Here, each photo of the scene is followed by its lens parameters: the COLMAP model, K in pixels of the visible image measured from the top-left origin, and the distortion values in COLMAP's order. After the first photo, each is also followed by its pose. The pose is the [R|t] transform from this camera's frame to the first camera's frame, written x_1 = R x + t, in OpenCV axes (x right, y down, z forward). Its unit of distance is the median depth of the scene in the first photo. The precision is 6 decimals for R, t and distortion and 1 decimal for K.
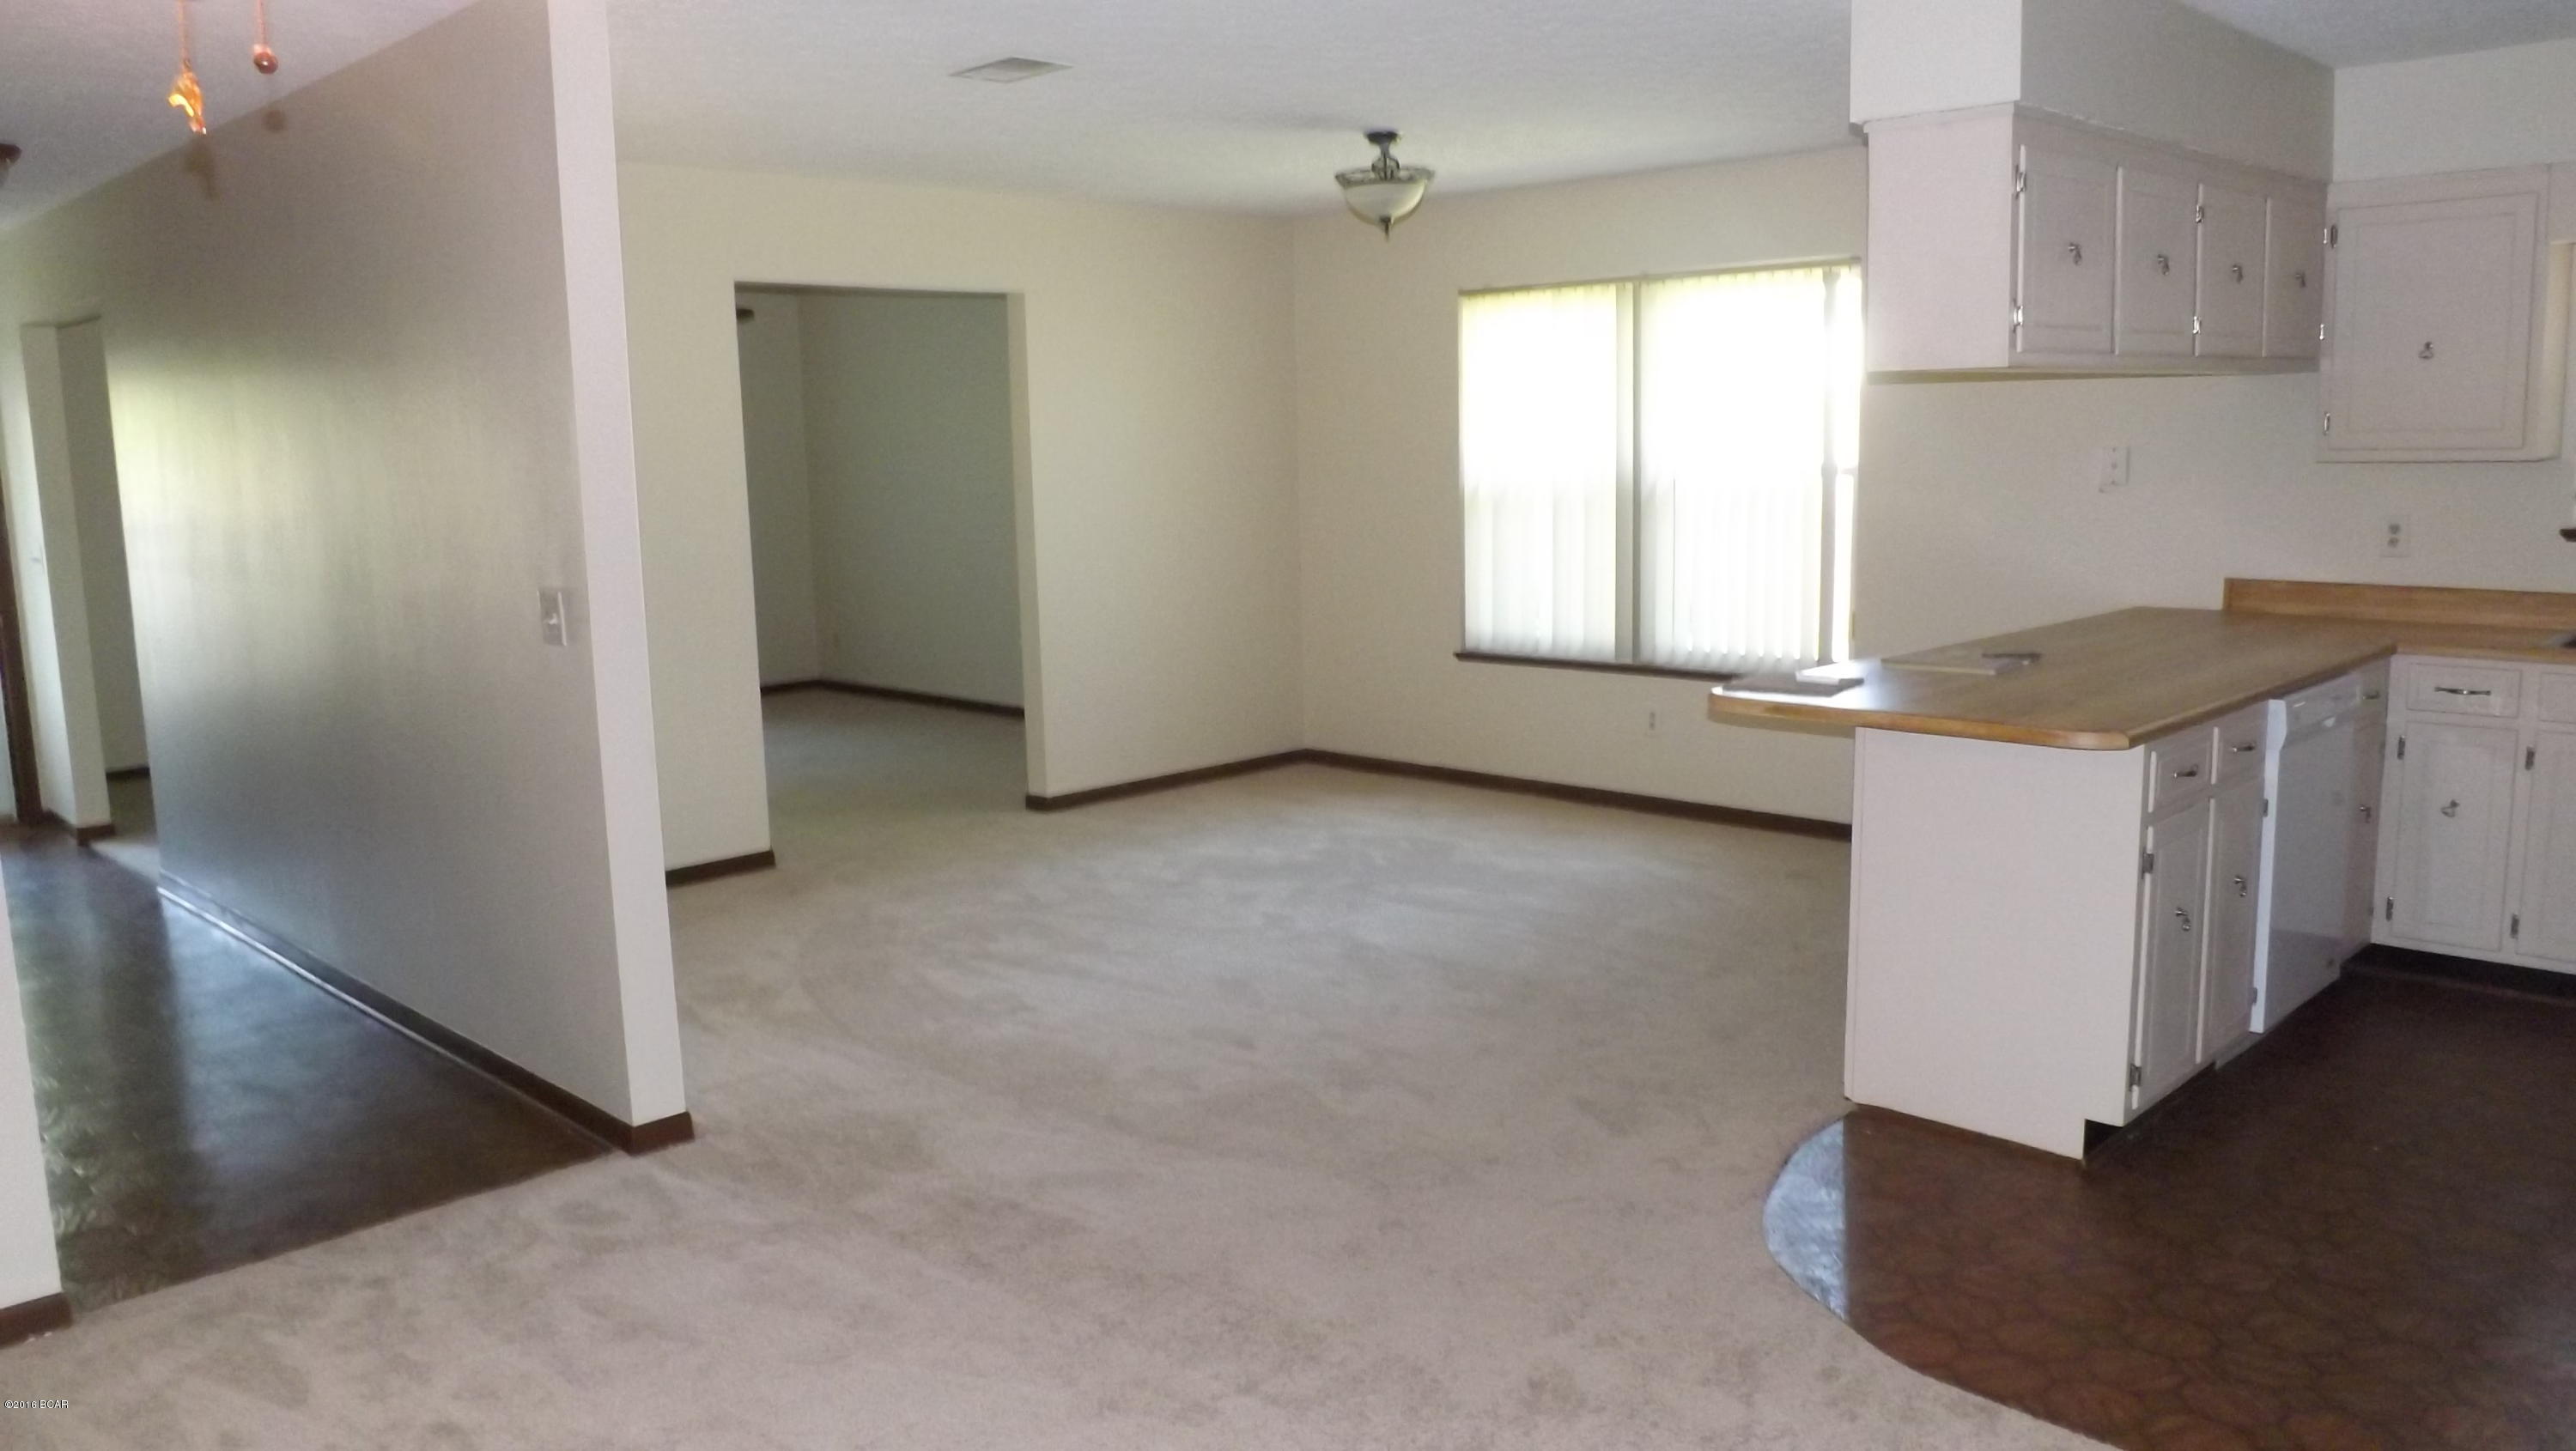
lens RADIAL K [[1889.3, 0, 1284.5], [0, 1889.3, 712.2], [0, 0, 1]] dist [-0.053492, 0.009746]
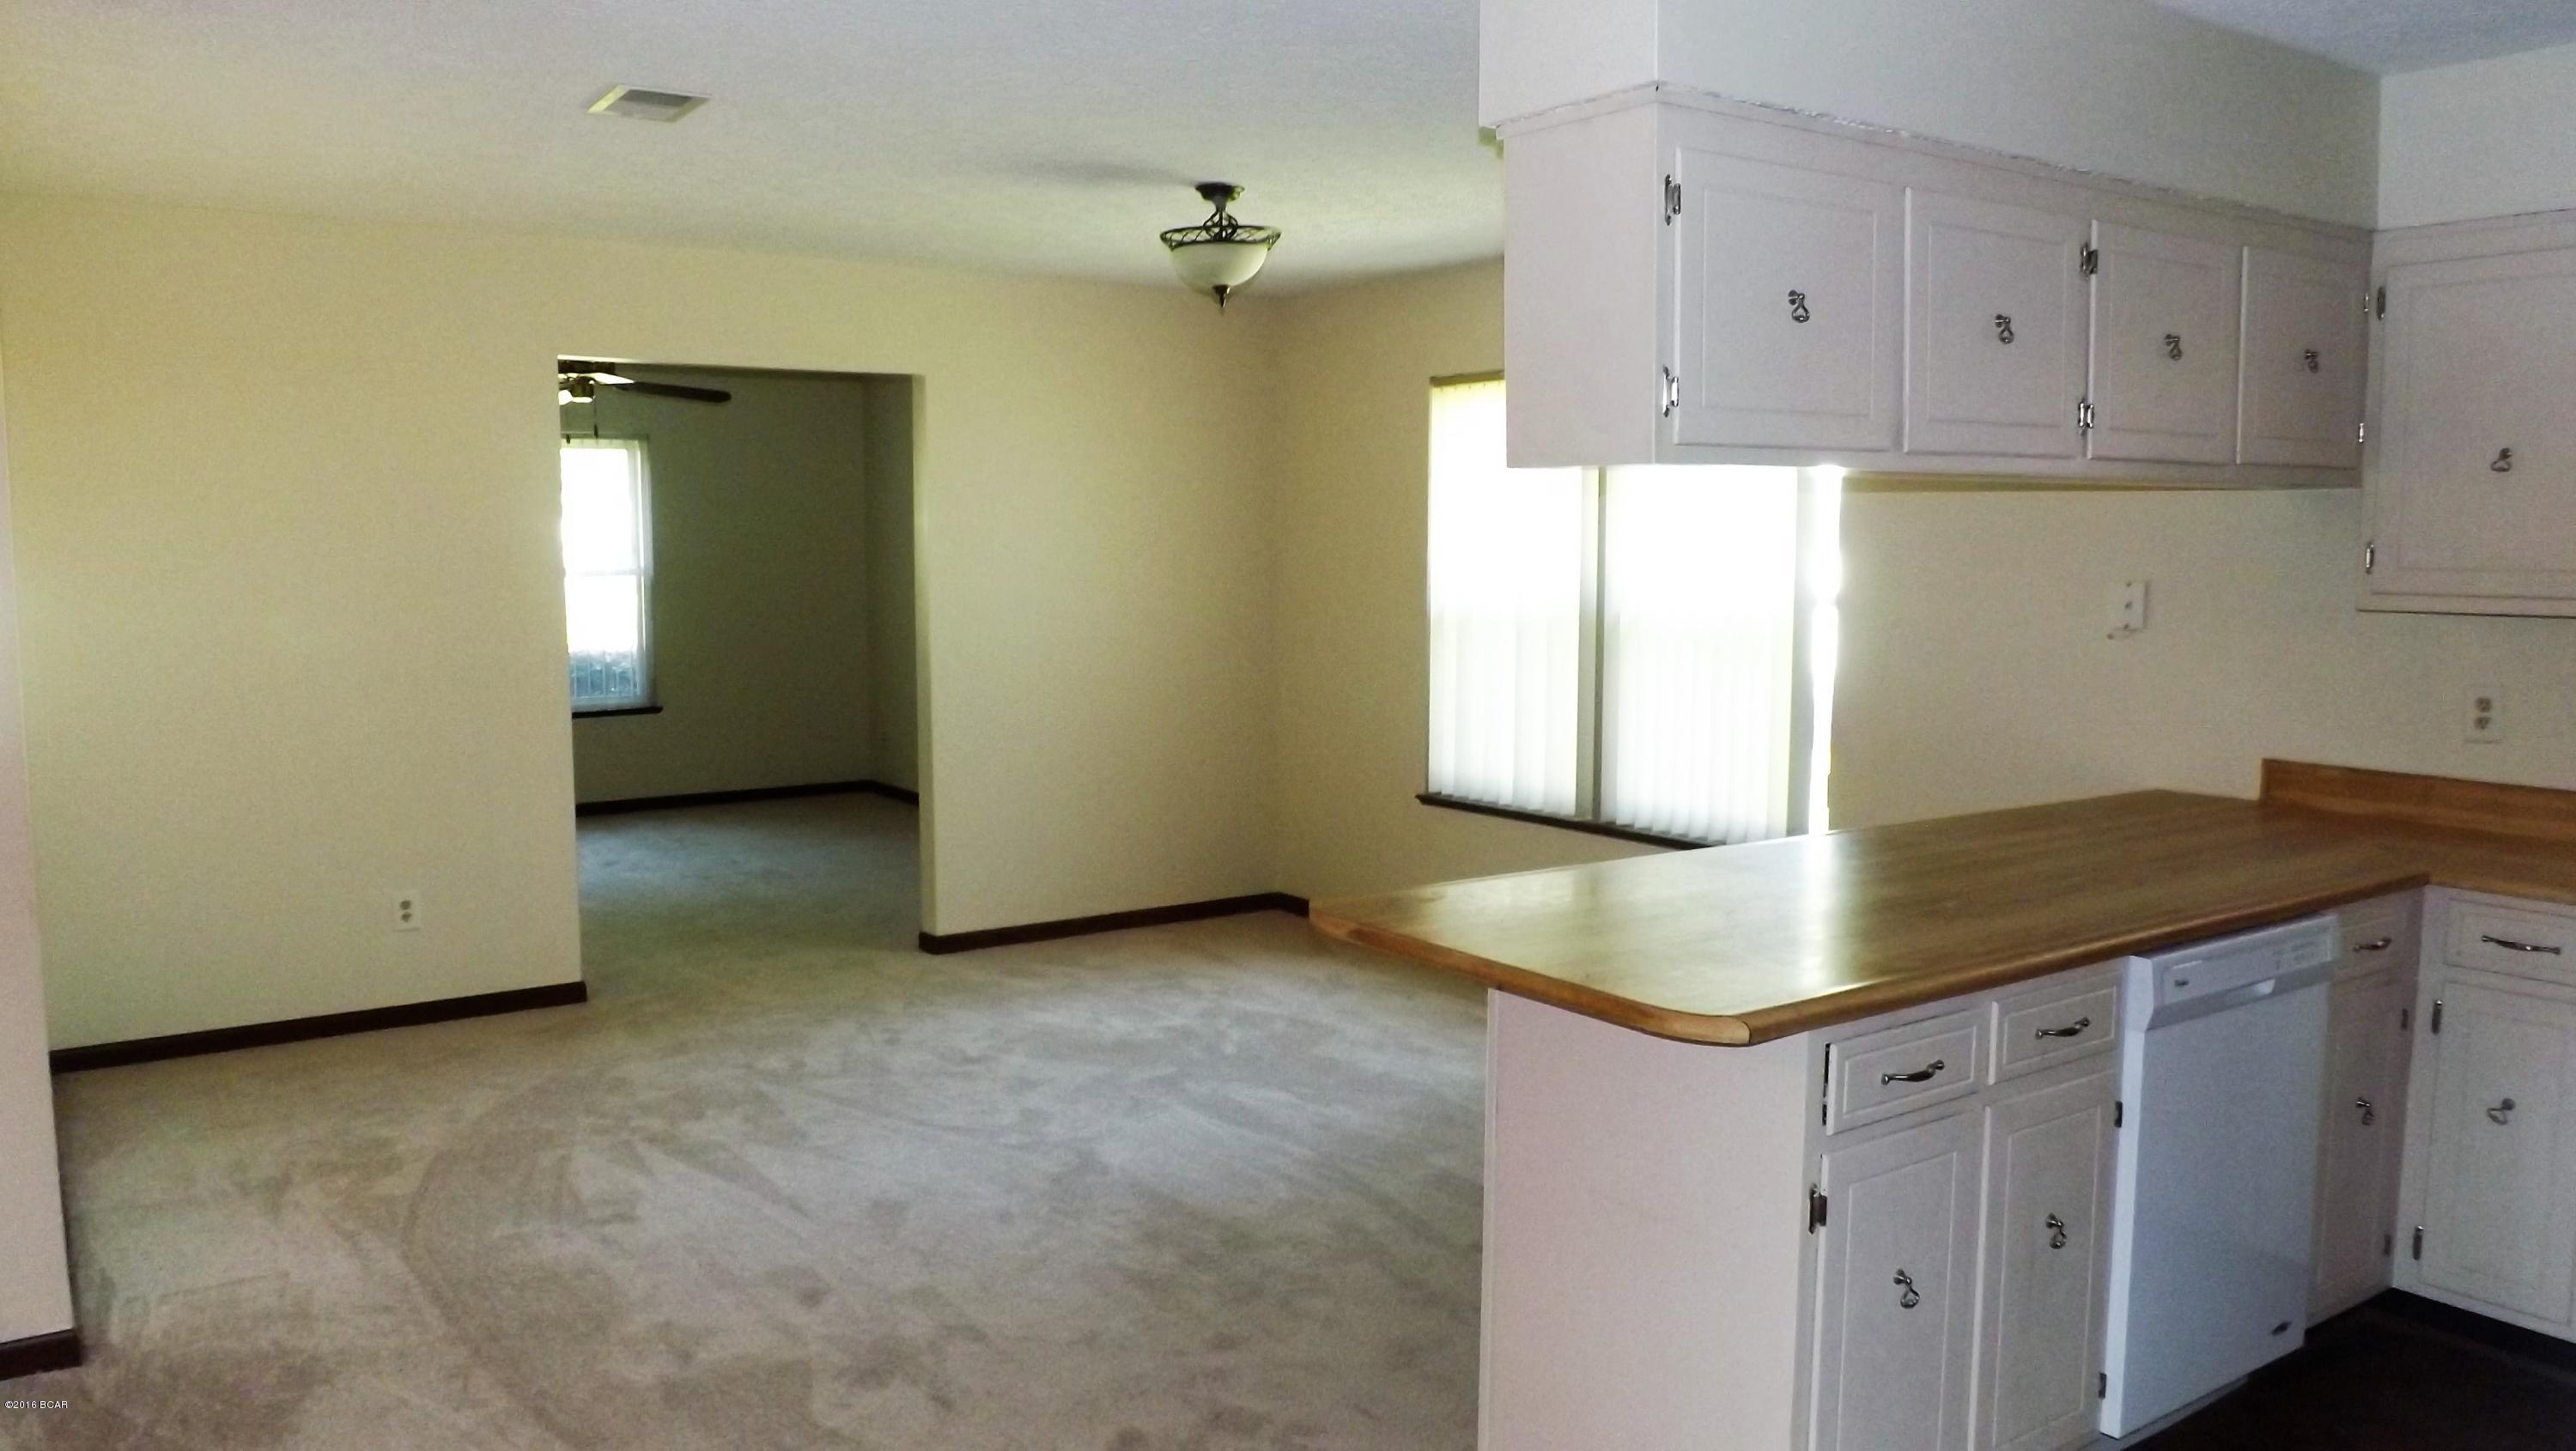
lens RADIAL K [[1889.3, 0, 1284.5], [0, 1889.3, 712.2], [0, 0, 1]] dist [-0.053492, 0.009746]
pose [[0.984708, 0.041217, -0.169265, 0.245200], [-0.050171, 0.997540, -0.048965, -0.034654], [0.166830, 0.056709, 0.984354, 0.195621]]
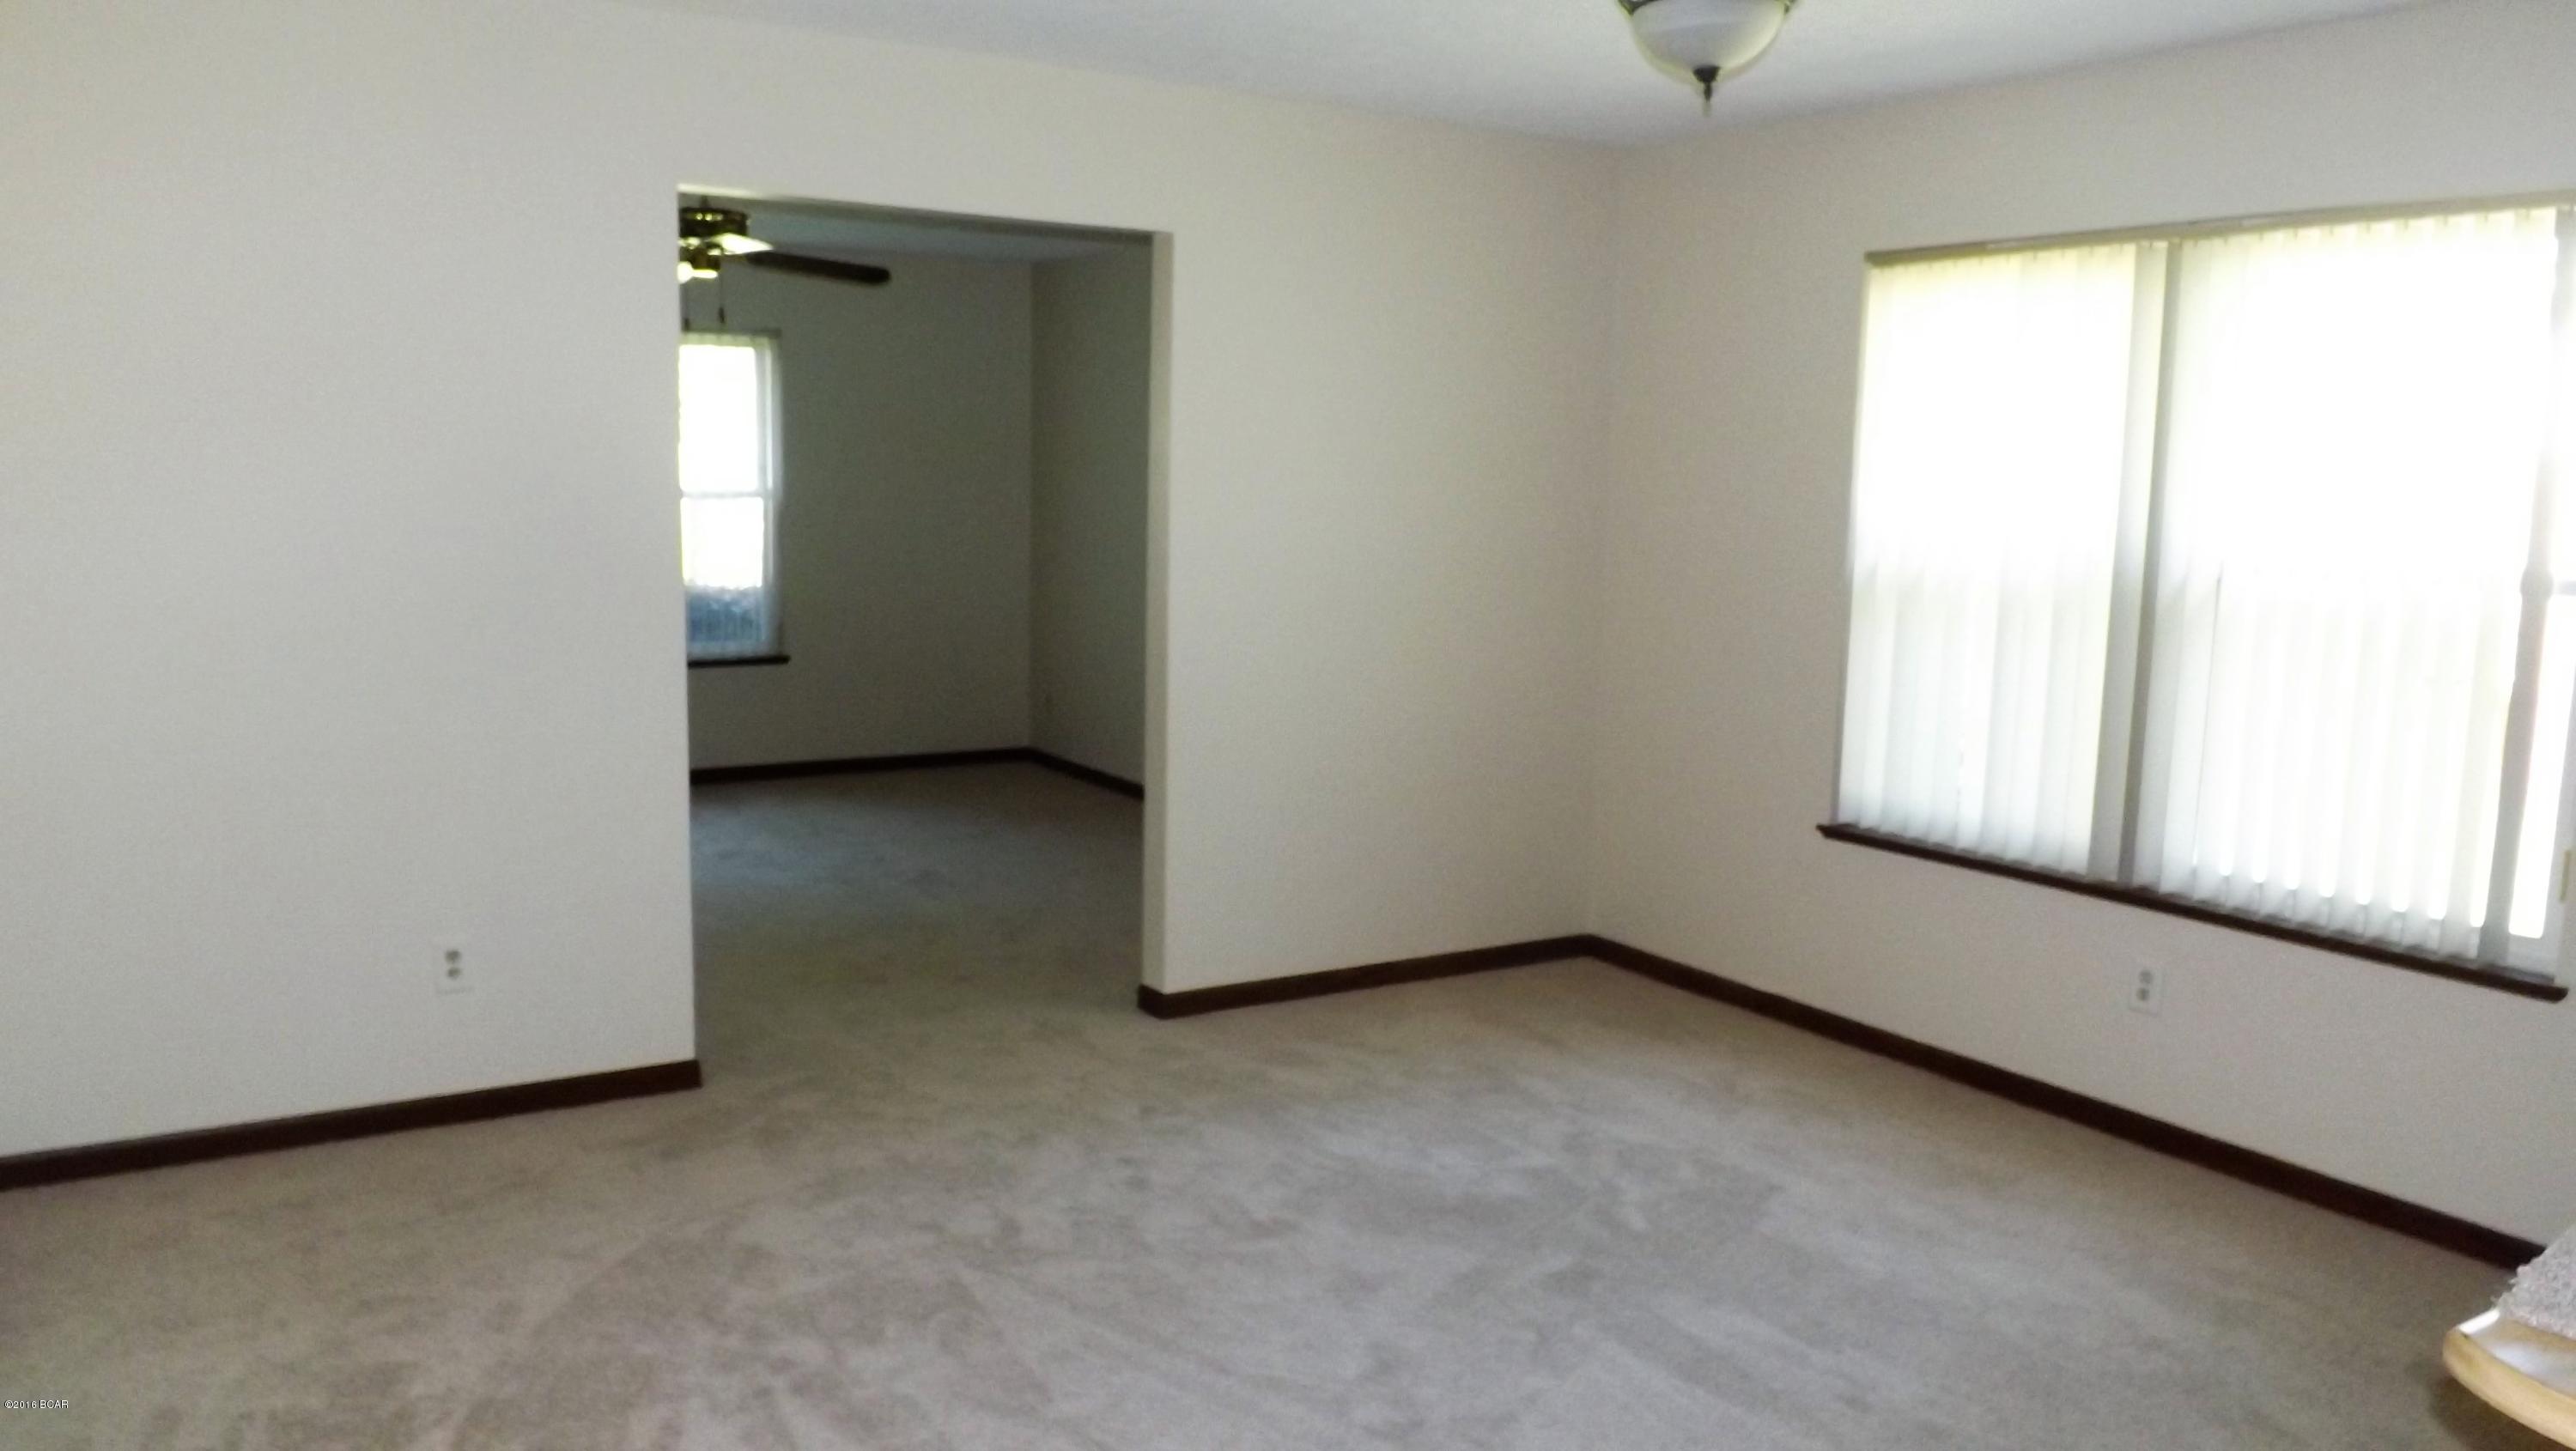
lens RADIAL K [[1889.3, 0, 1284.5], [0, 1889.3, 712.2], [0, 0, 1]] dist [-0.053492, 0.009746]
pose [[0.973142, 0.076046, -0.217281, 0.069801], [-0.080634, 0.996668, -0.012316, -0.066932], [0.215620, 0.029506, 0.976031, 0.482537]]
